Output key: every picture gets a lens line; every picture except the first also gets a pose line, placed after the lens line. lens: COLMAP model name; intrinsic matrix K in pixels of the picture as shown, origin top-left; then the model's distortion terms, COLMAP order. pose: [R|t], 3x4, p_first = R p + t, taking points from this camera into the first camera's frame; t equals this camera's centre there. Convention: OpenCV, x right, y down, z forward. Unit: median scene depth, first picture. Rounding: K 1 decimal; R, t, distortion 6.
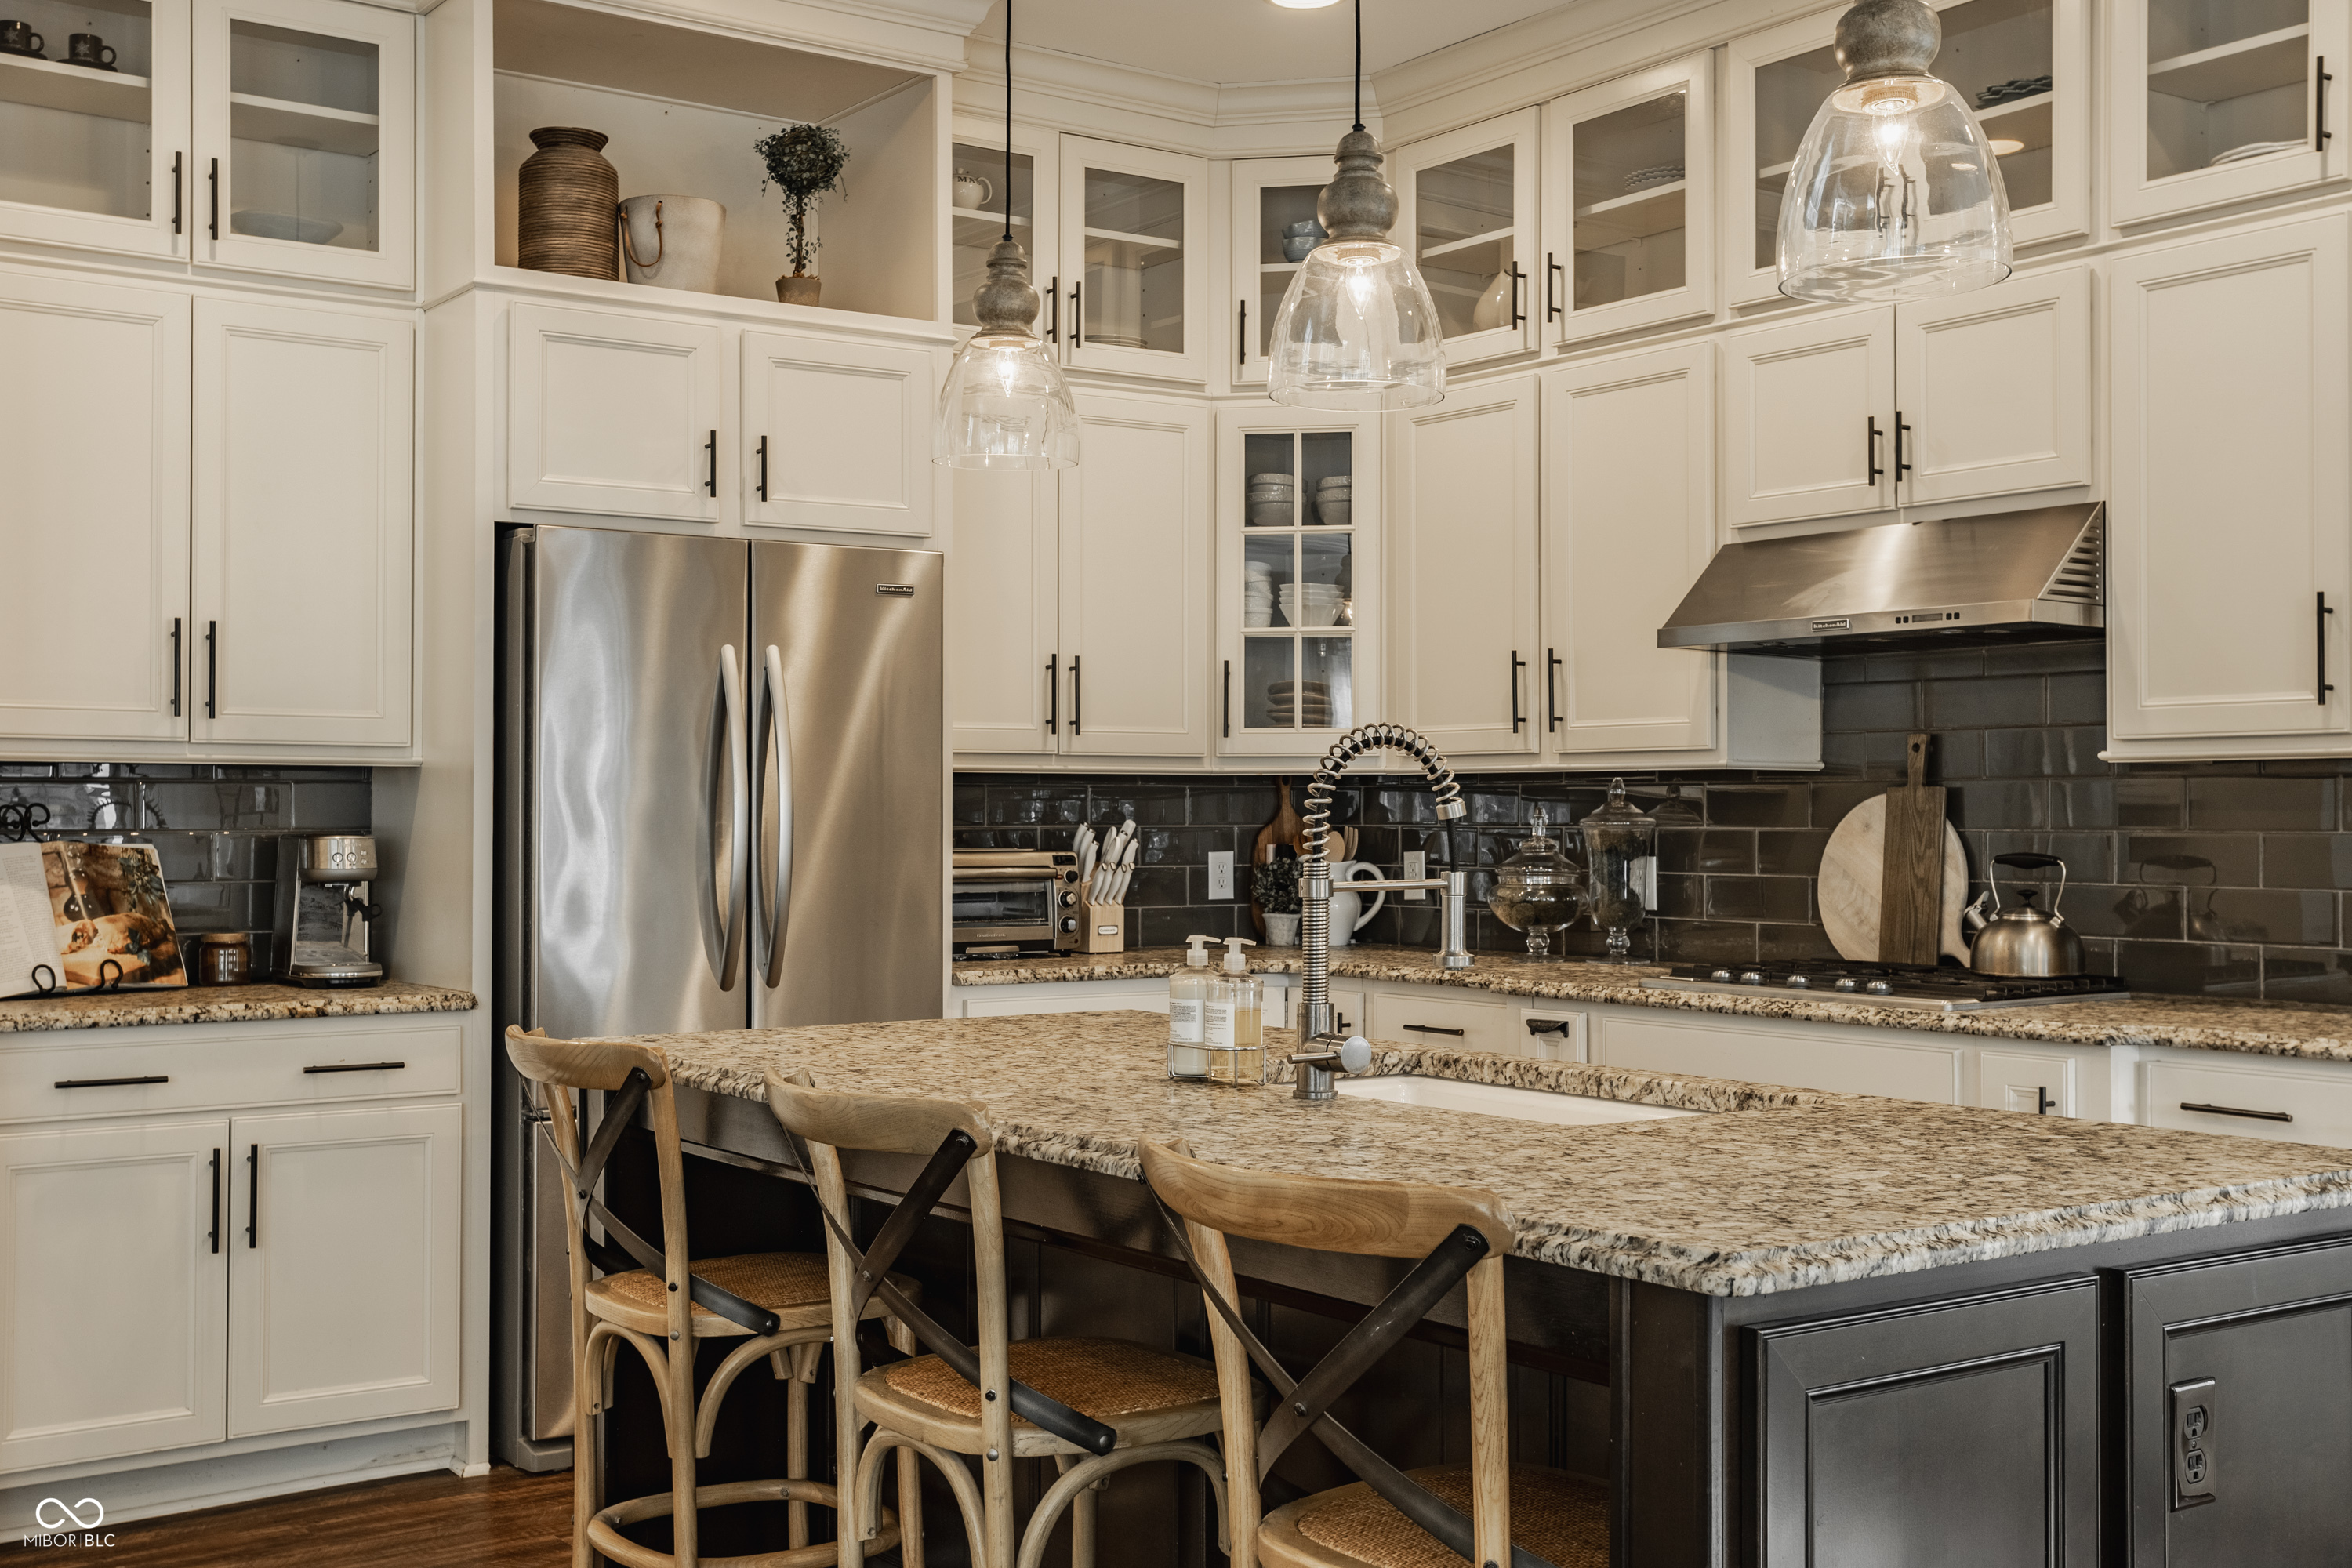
lens RADIAL K [[2674.3, 0, 1177.4], [0, 2674.3, 793.4], [0, 0, 1]] dist [-0.004426, 0.000000]
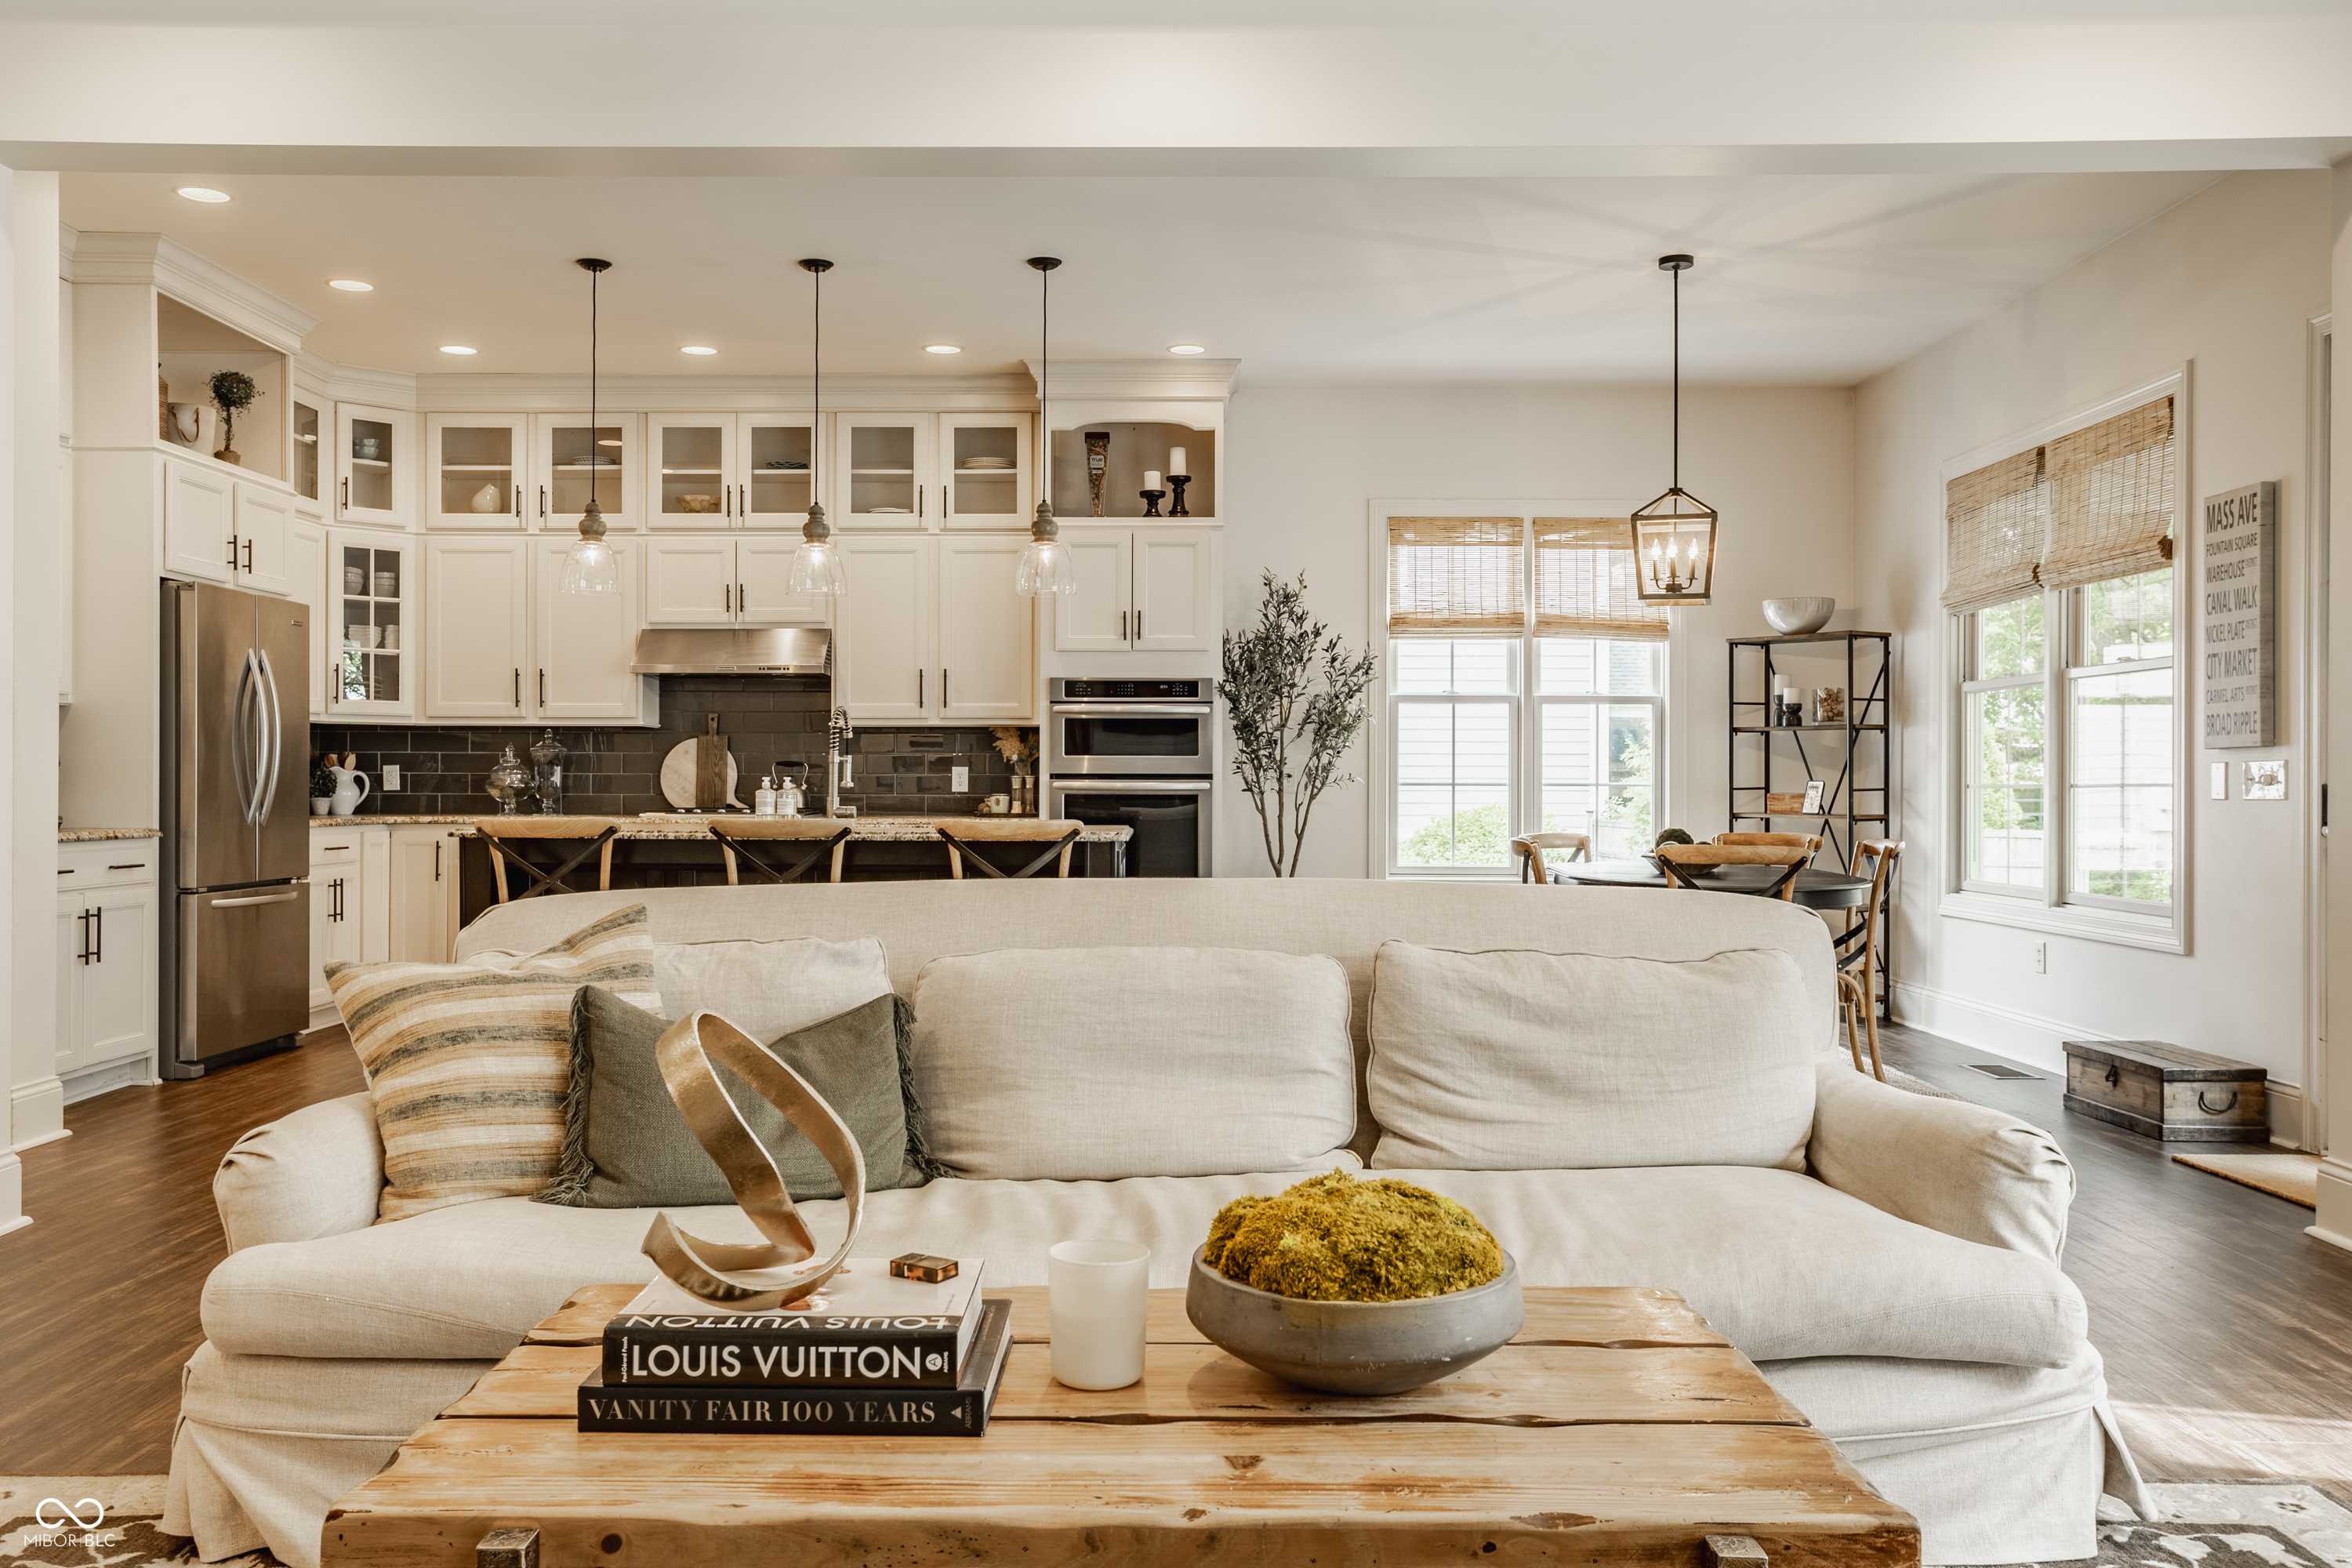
lens RADIAL K [[1880.3, 0, 1170.8], [0, 1880.3, 775.9], [0, 0, 1]] dist [0.039521, 0.001819]
pose [[0.583384, 0.003086, 0.812190, -0.832373], [-0.007634, 0.999969, 0.001684, 0.027035], [-0.812160, -0.007183, 0.583390, -0.317088]]
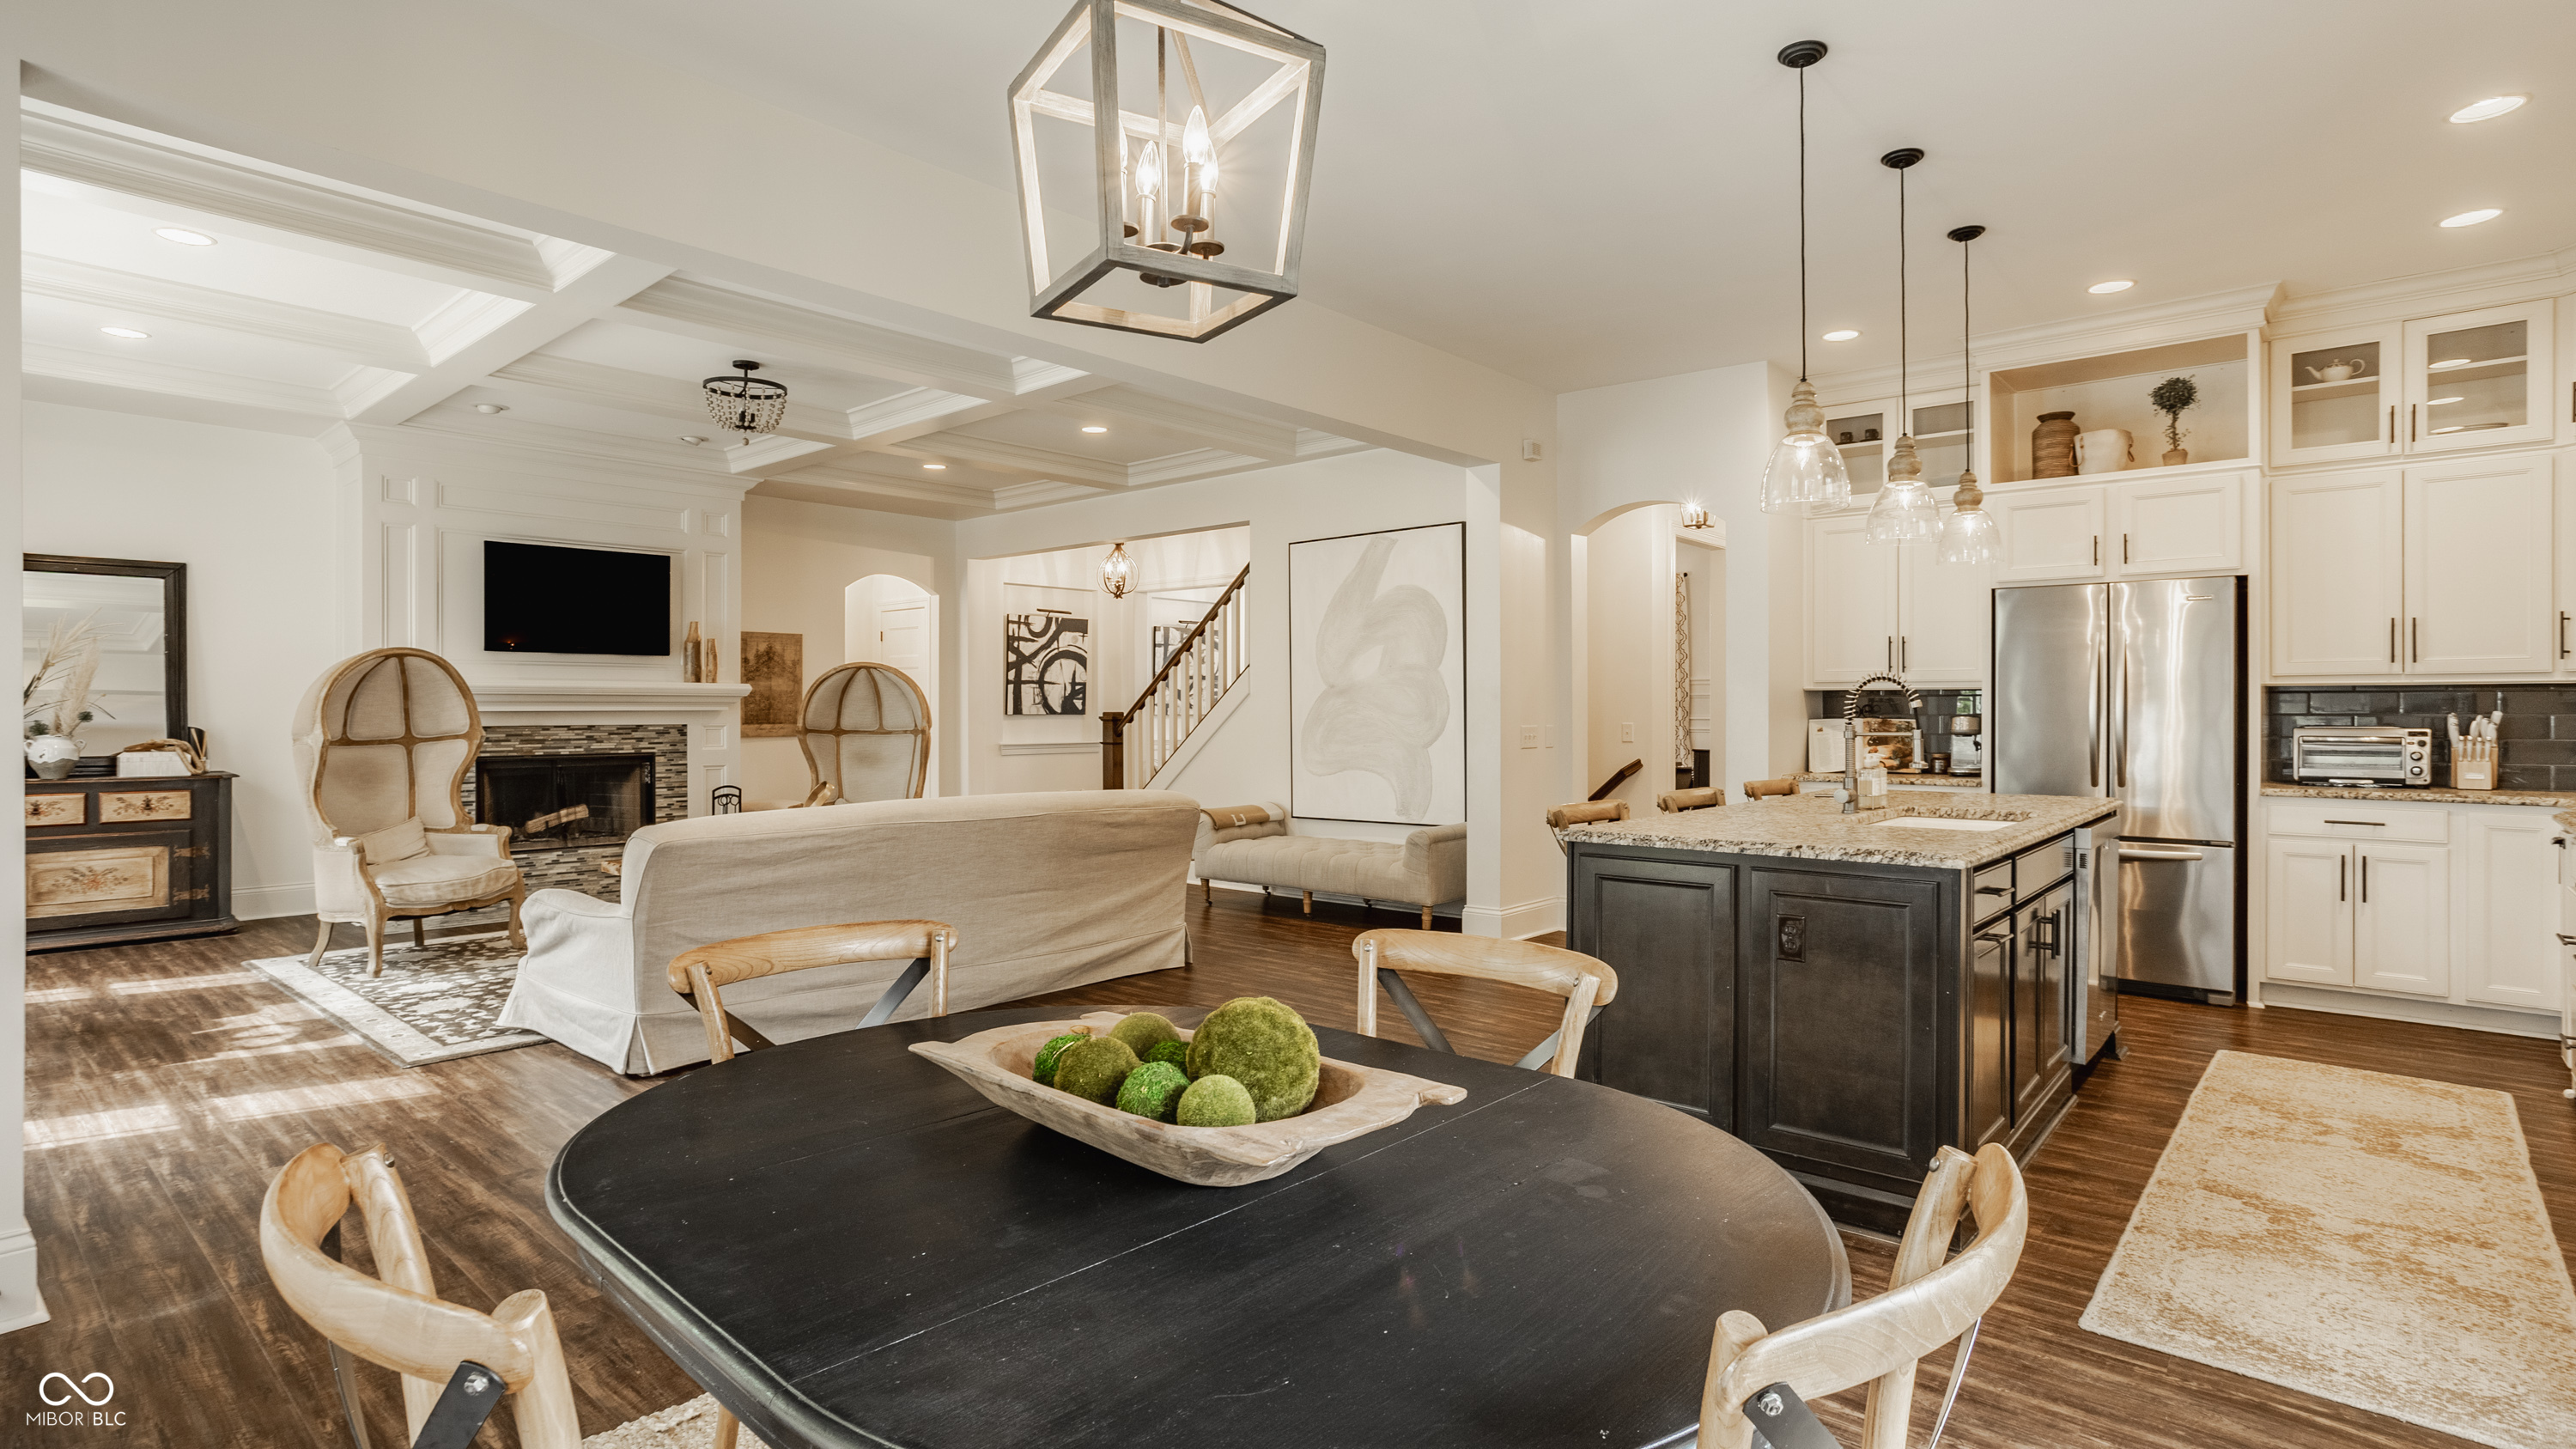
lens RADIAL K [[1262.6, 0, 1285.8], [0, 1262.6, 709.0], [0, 0, 1]] dist [-0.020720, 0.014511]
pose [[0.211037, -0.002231, -0.977475, 0.664447], [0.008066, 0.999967, -0.000541, 0.003544], [0.977445, -0.007770, 0.211048, 0.109283]]
